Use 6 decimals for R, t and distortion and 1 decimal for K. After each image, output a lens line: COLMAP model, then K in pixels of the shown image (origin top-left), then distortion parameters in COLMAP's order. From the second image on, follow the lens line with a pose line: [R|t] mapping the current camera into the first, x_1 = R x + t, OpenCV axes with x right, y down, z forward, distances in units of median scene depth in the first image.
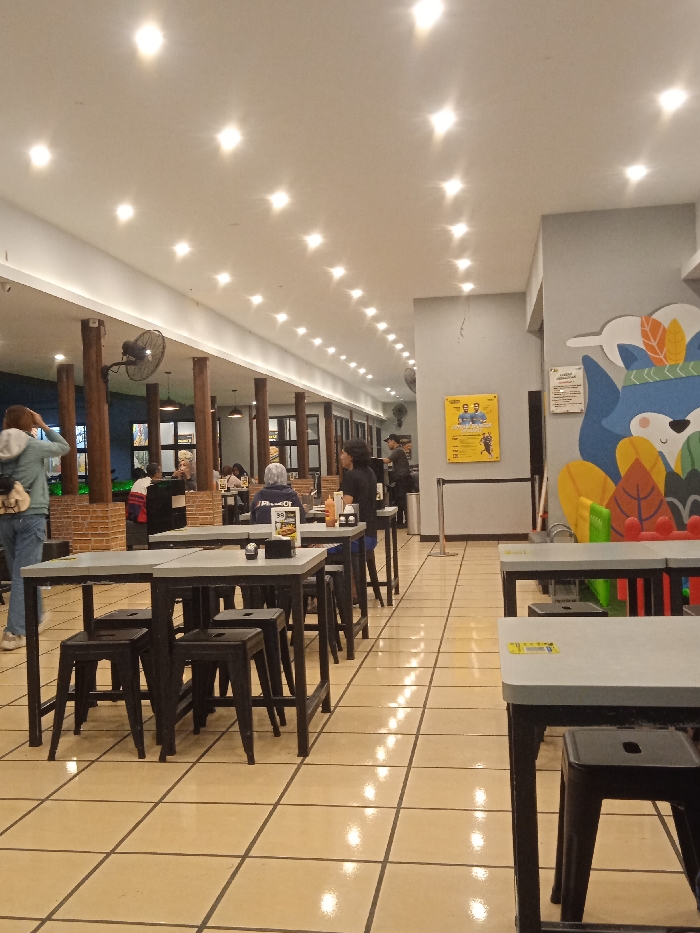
lens RADIAL K [[936.6, 0, 338.9], [0, 936.6, 464.5], [0, 0, 1]] dist [0.148786, -0.547710]
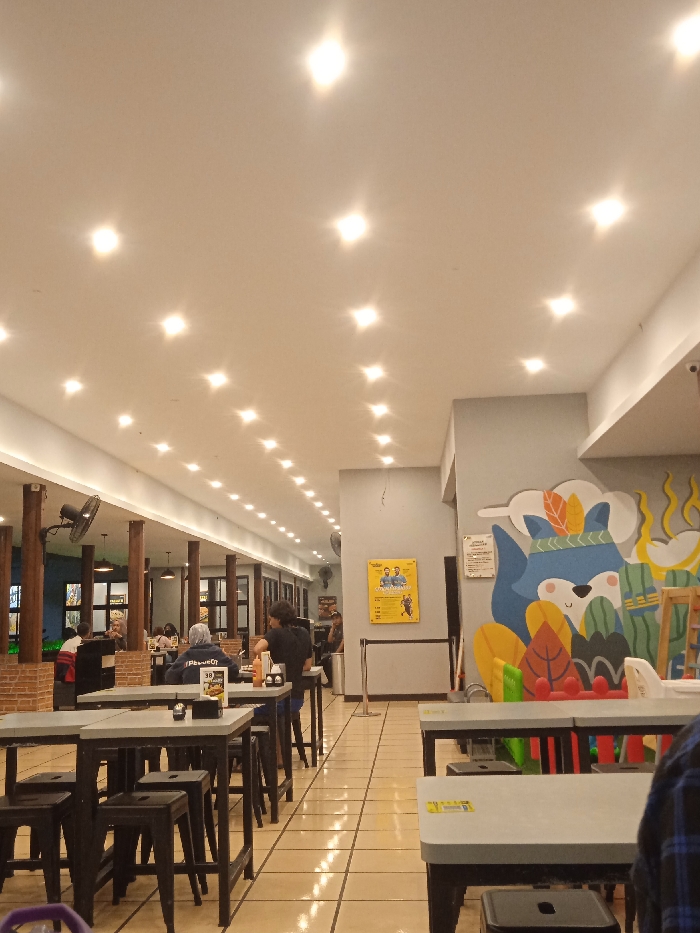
lens RADIAL K [[885.4, 0, 339.1], [0, 885.4, 465.5], [0, 0, 1]] dist [0.087982, -0.185473]
pose [[0.996788, 0.019623, 0.077641, -0.000213], [-0.005610, 0.984244, -0.176727, -0.000370], [-0.079885, 0.175724, 0.981193, -0.006378]]
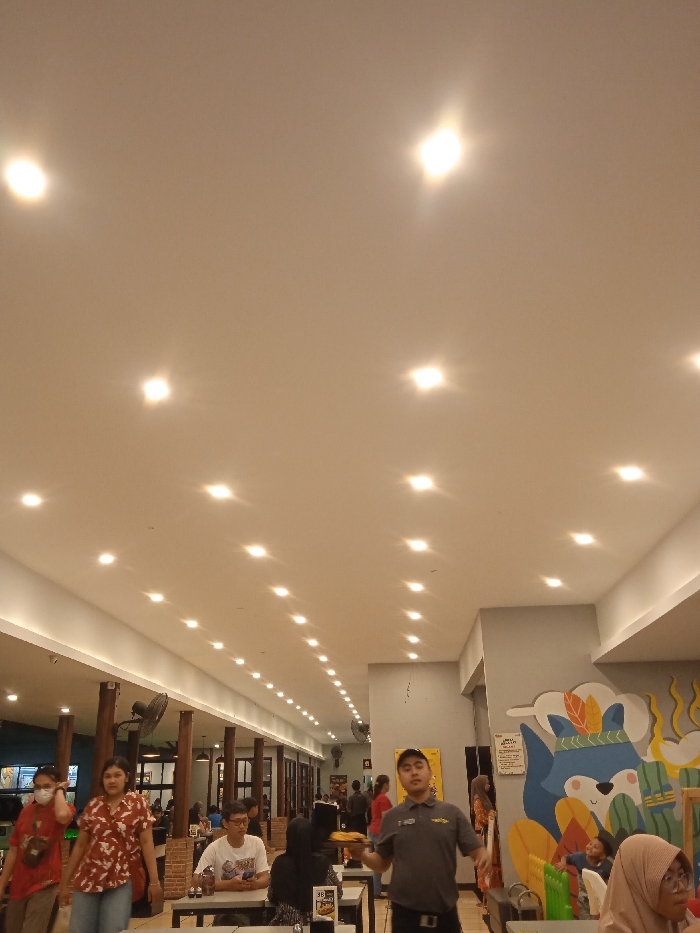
lens RADIAL K [[790.2, 0, 318.1], [0, 790.2, 456.2], [0, 0, 1]] dist [0.045956, -0.053502]
pose [[0.996117, 0.042911, 0.076870, -0.094026], [-0.010253, 0.923770, -0.382810, -0.038404], [-0.087437, 0.380535, 0.920623, -0.051893]]
